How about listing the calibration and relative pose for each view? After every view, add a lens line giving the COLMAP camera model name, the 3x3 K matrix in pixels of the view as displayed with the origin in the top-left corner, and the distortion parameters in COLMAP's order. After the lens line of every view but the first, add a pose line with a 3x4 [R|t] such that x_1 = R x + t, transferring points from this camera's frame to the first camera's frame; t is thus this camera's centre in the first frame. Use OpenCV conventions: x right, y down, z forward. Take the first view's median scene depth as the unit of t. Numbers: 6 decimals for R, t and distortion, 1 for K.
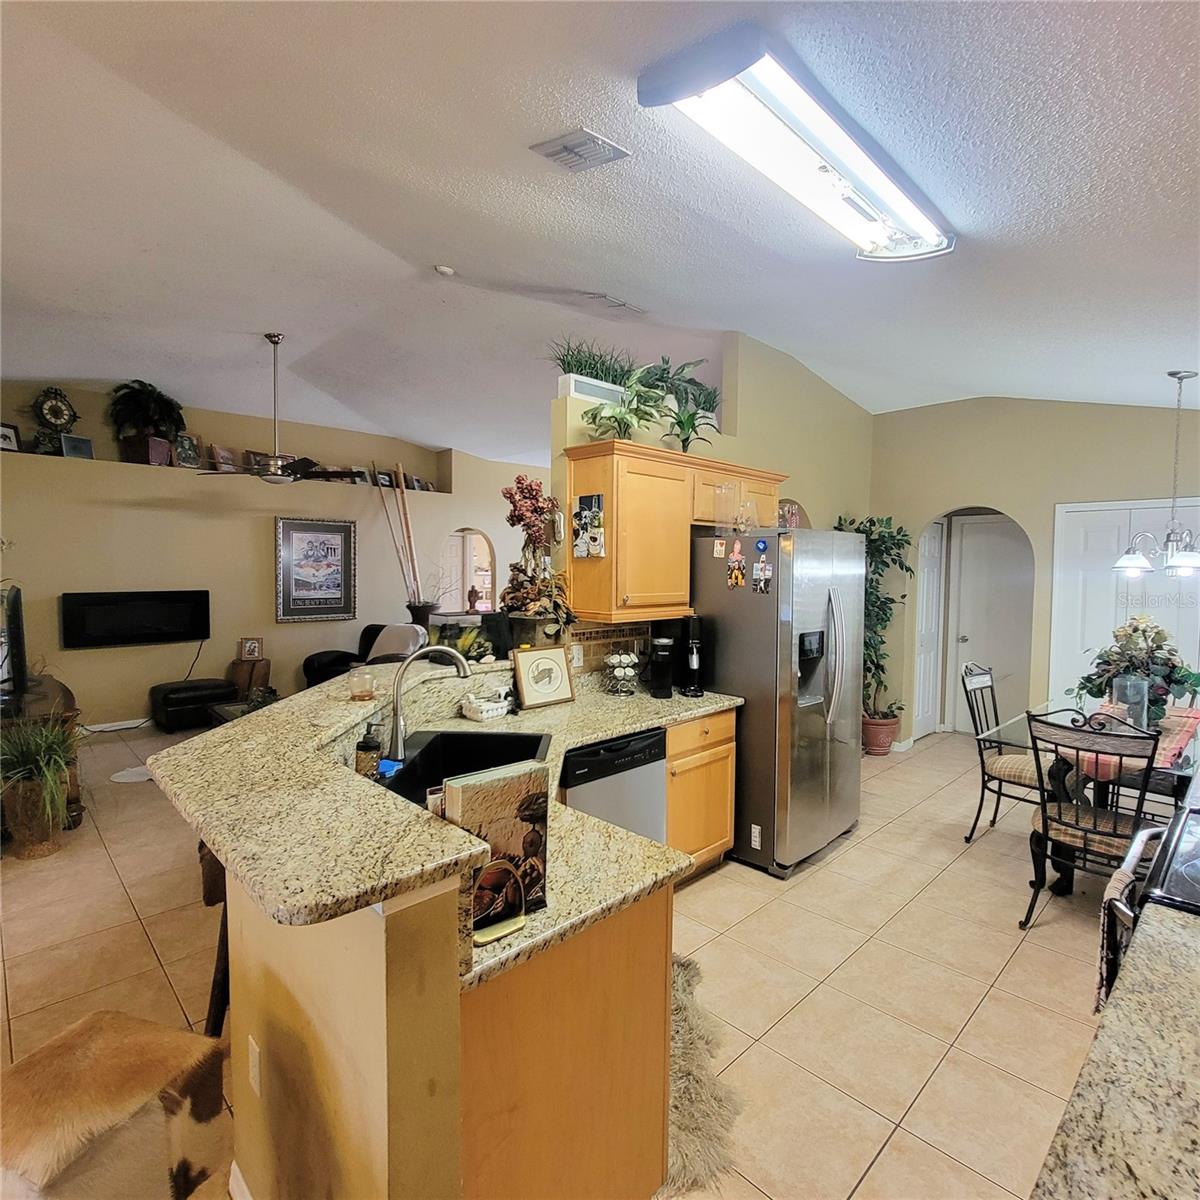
lens RADIAL K [[652.3, 0, 583.7], [0, 652.3, 594.9], [0, 0, 1]] dist [-0.012726, 0.001620]
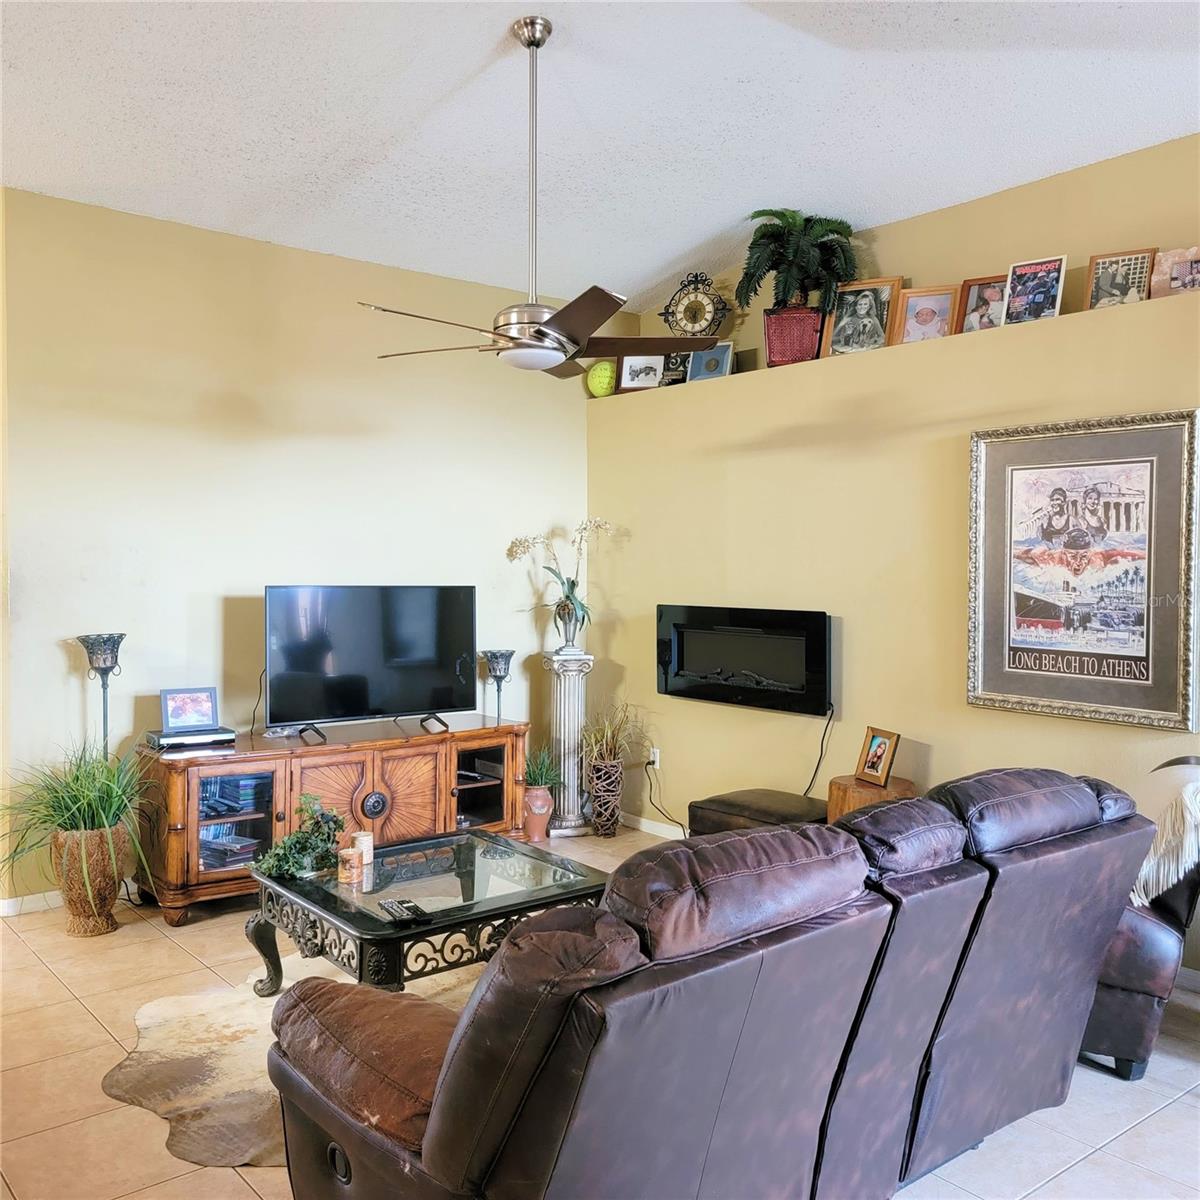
lens RADIAL K [[1102.2, 0, 623.2], [0, 1102.2, 607.0], [0, 0, 1]] dist [0.079329, -0.076706]
pose [[-0.075772, 0.032626, -0.996591, 0.258272], [-0.048963, 0.998137, 0.036399, -0.037072], [0.995922, 0.051555, -0.074033, 1.038445]]
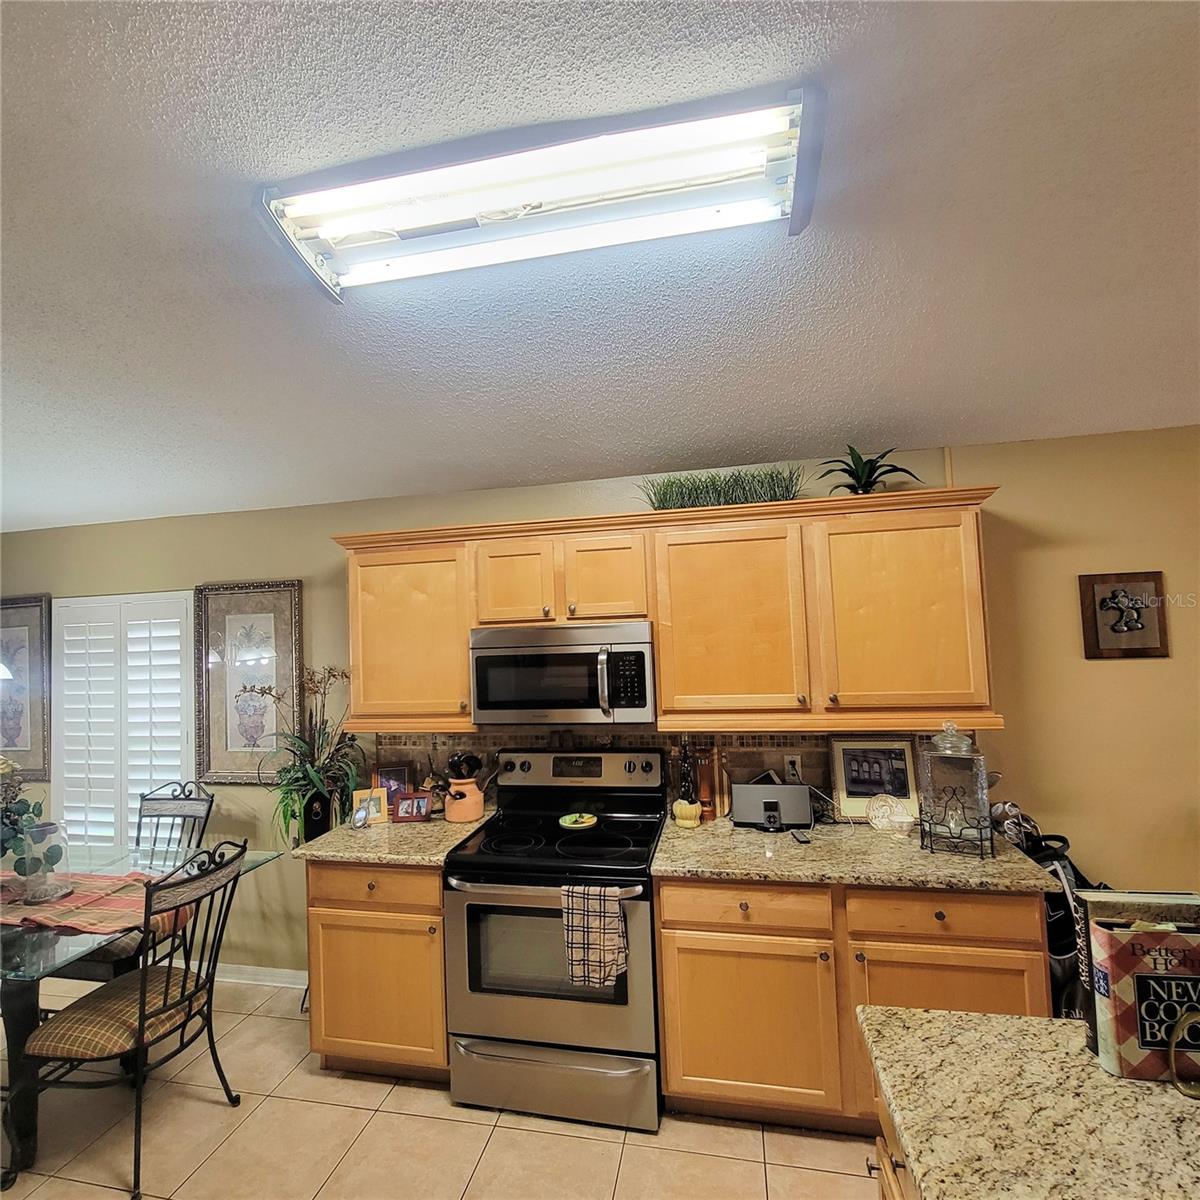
lens RADIAL K [[652.3, 0, 583.7], [0, 652.3, 594.9], [0, 0, 1]] dist [-0.012726, 0.001620]
pose [[-0.560779, 0.056722, 0.826020, -0.103857], [0.069280, 0.997367, -0.021455, -0.045570], [-0.825062, 0.045195, -0.563232, 0.473388]]
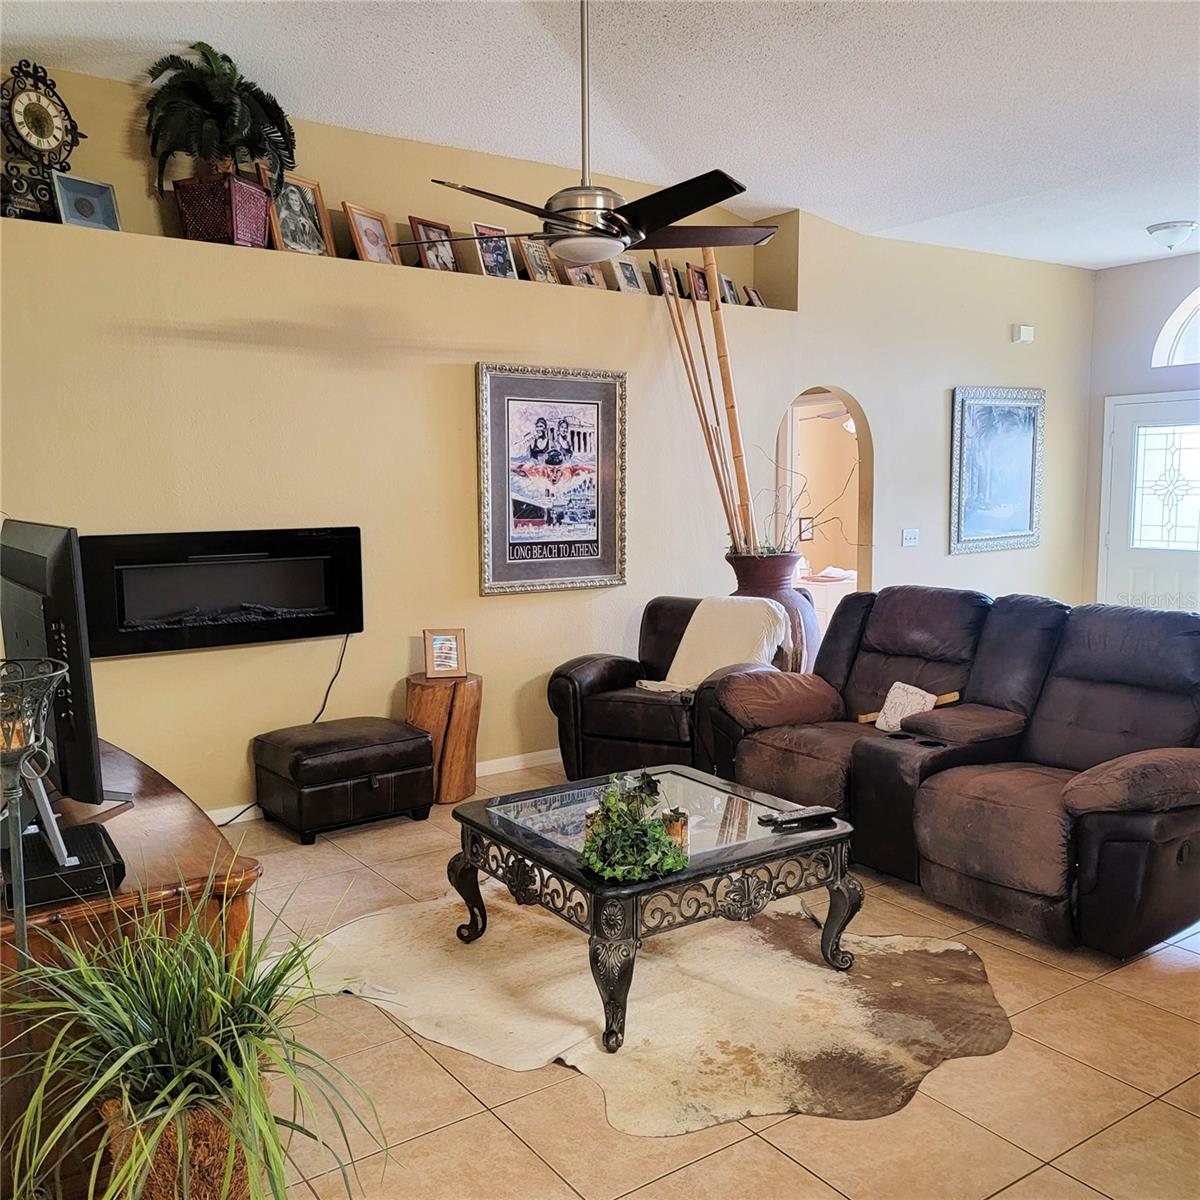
lens RADIAL K [[1102.2, 0, 623.2], [0, 1102.2, 607.0], [0, 0, 1]] dist [0.079329, -0.076706]
pose [[0.989989, 0.001825, -0.141136, -0.320888], [0.008454, 0.997354, 0.072200, -0.006355], [0.140894, -0.072670, 0.987354, 0.285007]]
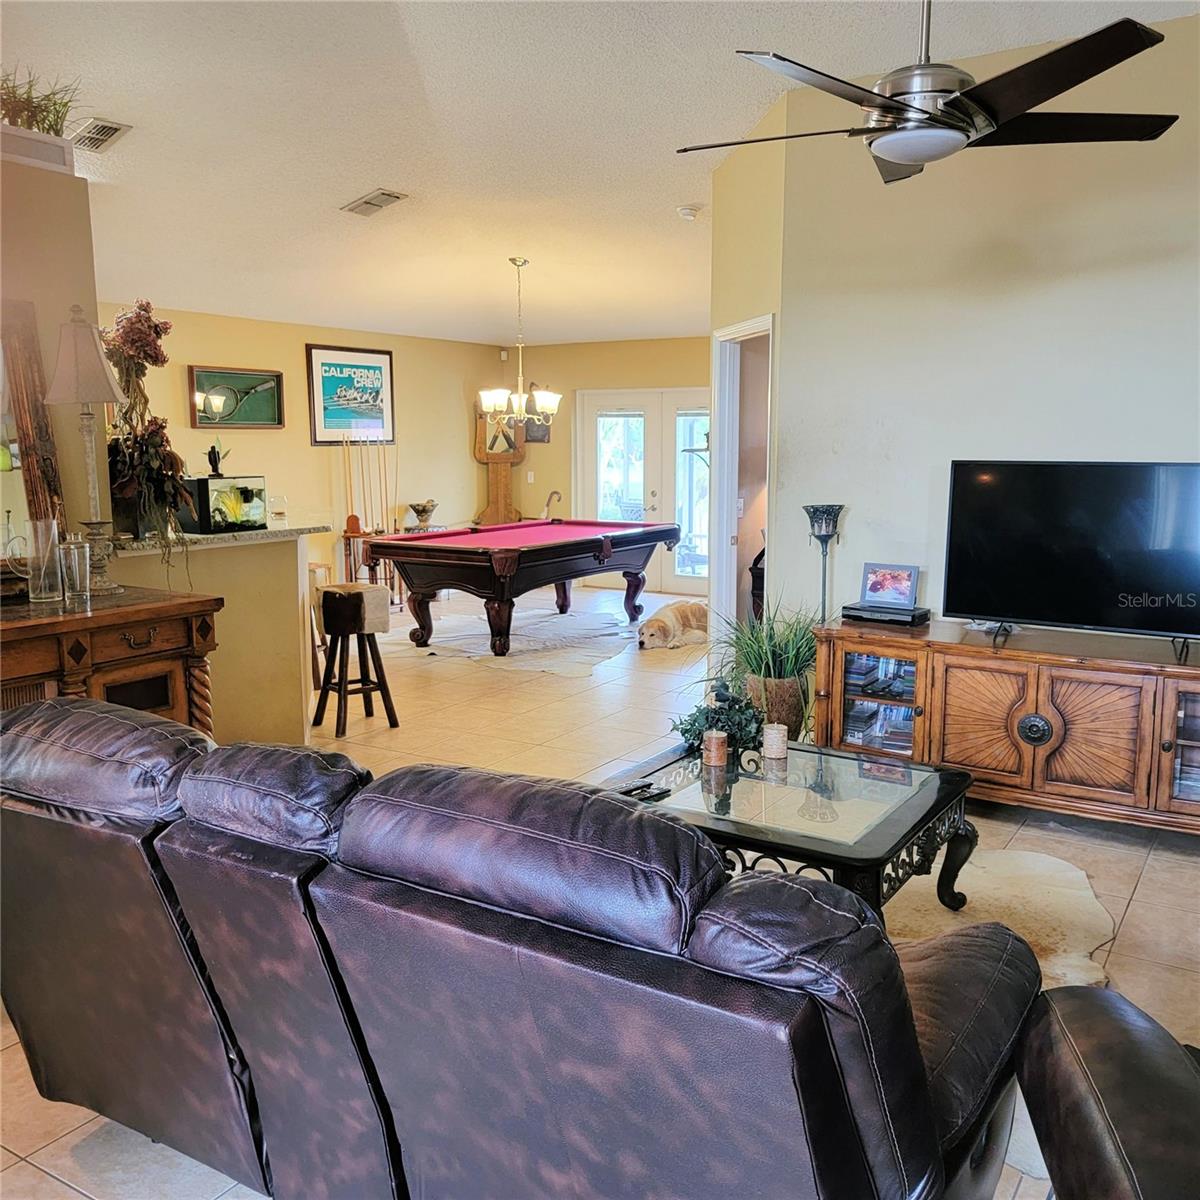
lens RADIAL K [[1110.3, 0, 599.7], [0, 1110.3, 603.9], [0, 0, 1]] dist [0.084711, -0.079209]
pose [[-0.970087, 0.027781, -0.241163, -0.140107], [-0.018741, 0.981895, 0.188497, -0.053121], [0.242034, 0.187378, -0.952003, 1.398010]]
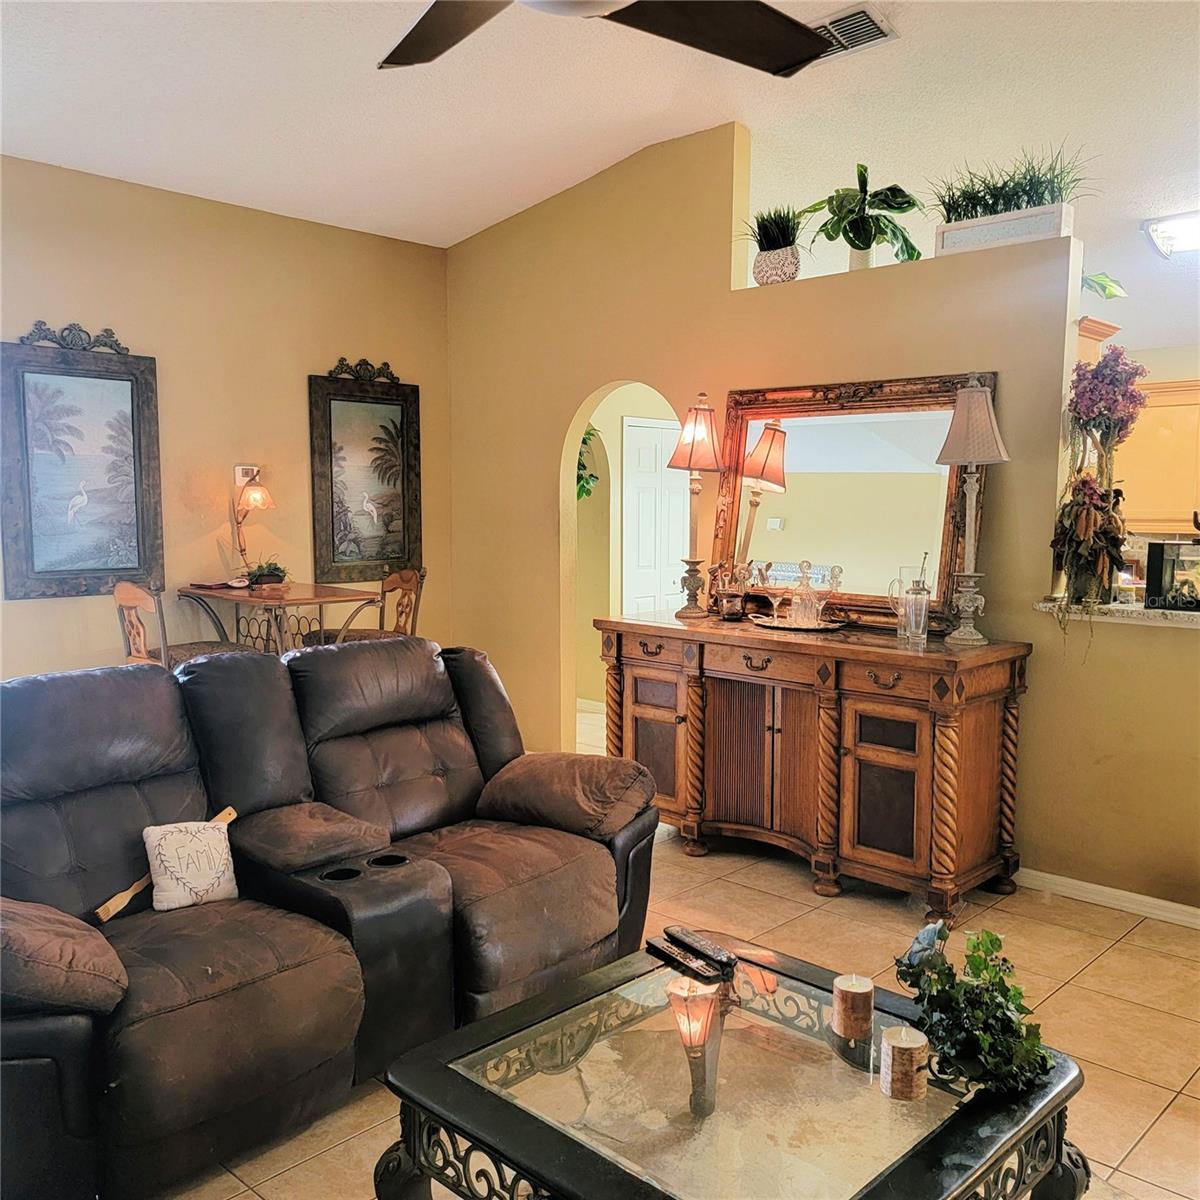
lens RADIAL K [[1102.2, 0, 623.2], [0, 1102.2, 607.0], [0, 0, 1]] dist [0.079329, -0.076706]
pose [[-0.058081, -0.107592, 0.992497, -0.728579], [0.040188, 0.993118, 0.110011, -0.034355], [-0.997503, 0.046276, -0.053357, 0.908378]]
